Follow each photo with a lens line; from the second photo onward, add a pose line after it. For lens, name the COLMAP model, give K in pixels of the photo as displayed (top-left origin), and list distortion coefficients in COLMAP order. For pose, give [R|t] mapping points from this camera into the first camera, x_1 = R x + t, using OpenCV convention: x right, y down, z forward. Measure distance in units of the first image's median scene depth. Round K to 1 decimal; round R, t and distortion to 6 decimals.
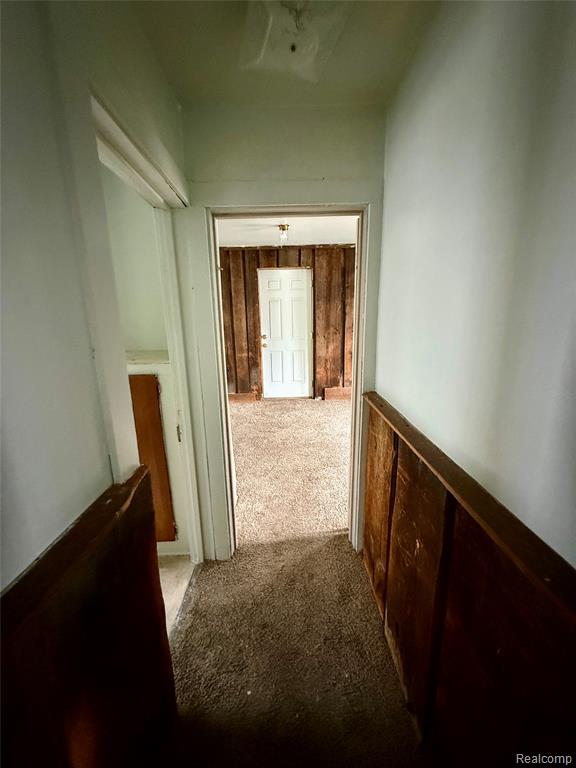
lens RADIAL K [[305.2, 0, 288.2], [0, 305.2, 381.5], [0, 0, 1]] dist [-0.003146, -0.000114]
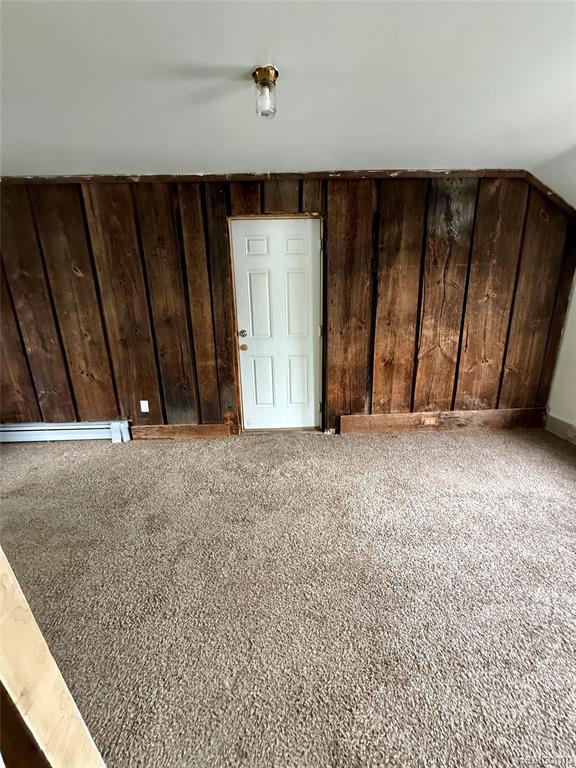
lens RADIAL K [[305.2, 0, 288.2], [0, 305.2, 381.5], [0, 0, 1]] dist [-0.003146, -0.000114]
pose [[0.999982, -0.002644, 0.005312, 0.009461], [0.002471, 0.999470, 0.032472, -0.071097], [-0.005395, -0.032458, 0.999459, 0.391548]]
